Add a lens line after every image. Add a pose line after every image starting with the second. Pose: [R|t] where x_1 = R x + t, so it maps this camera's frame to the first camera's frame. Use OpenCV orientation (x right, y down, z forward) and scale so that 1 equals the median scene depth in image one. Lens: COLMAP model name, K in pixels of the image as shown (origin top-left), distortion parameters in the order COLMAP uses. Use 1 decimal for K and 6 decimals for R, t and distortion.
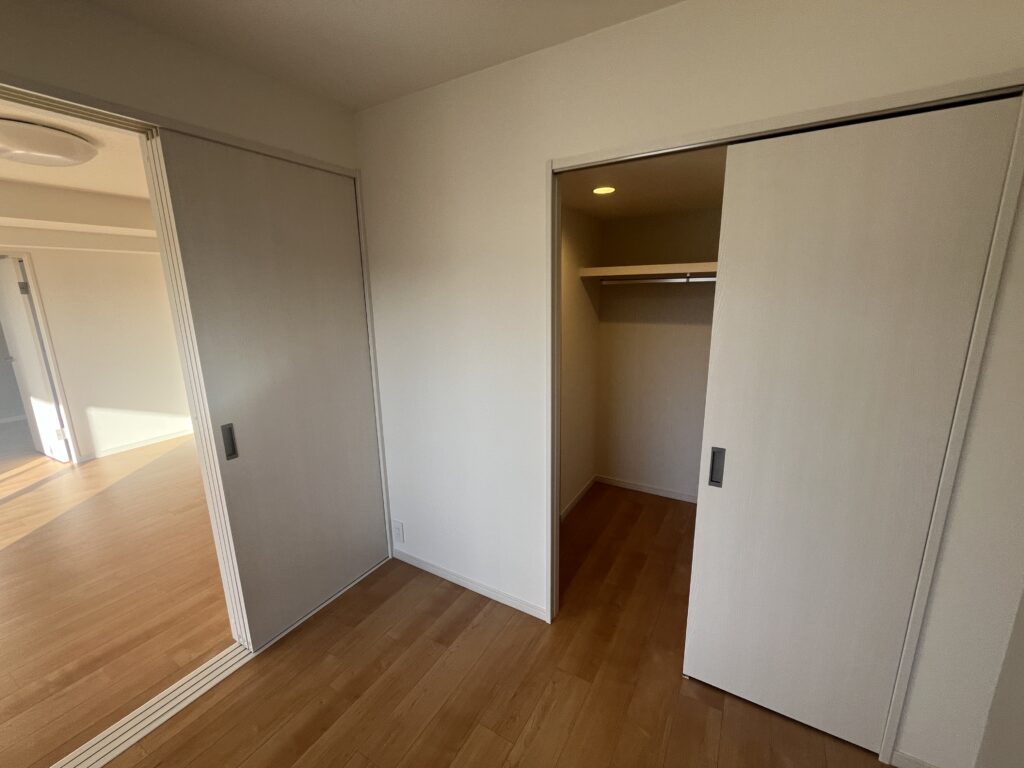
lens RADIAL K [[420.4, 0, 511.9], [0, 420.4, 384.7], [0, 0, 1]] dist [-0.001567, -0.000282]
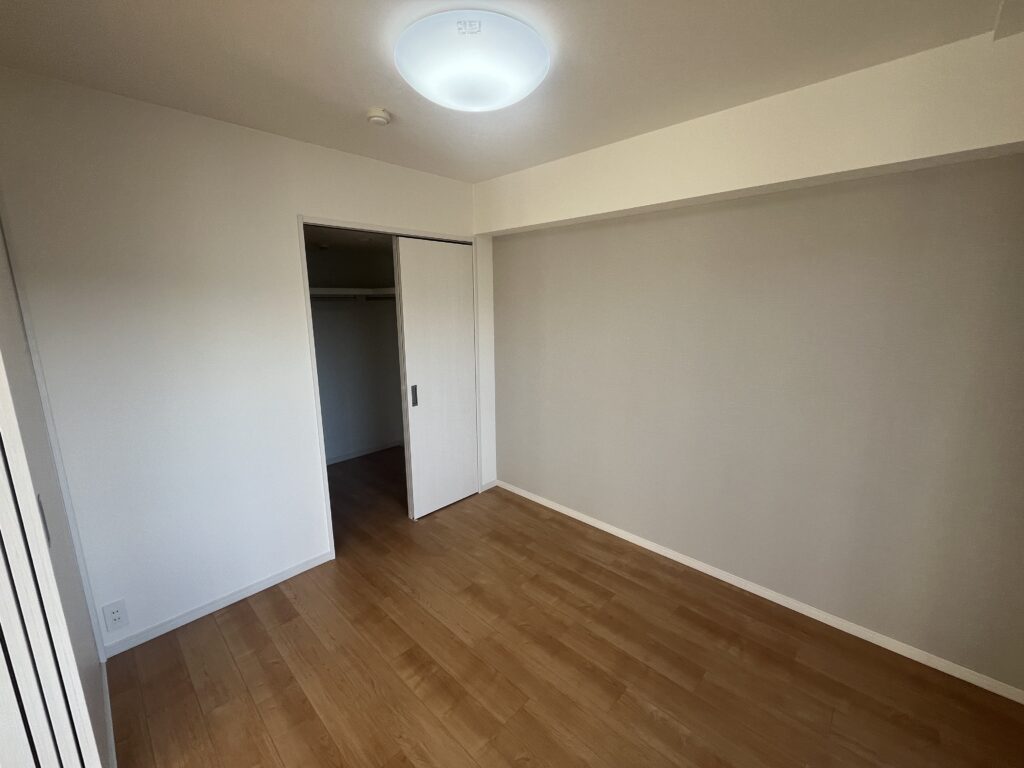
lens RADIAL K [[420.4, 0, 511.7], [0, 420.4, 381.1], [0, 0, 1]] dist [-0.001567, -0.000282]
pose [[0.232322, -0.169866, 0.957691, -0.983323], [0.218031, 0.968669, 0.118922, -0.000489], [-0.947887, 0.181178, 0.262079, 0.038837]]
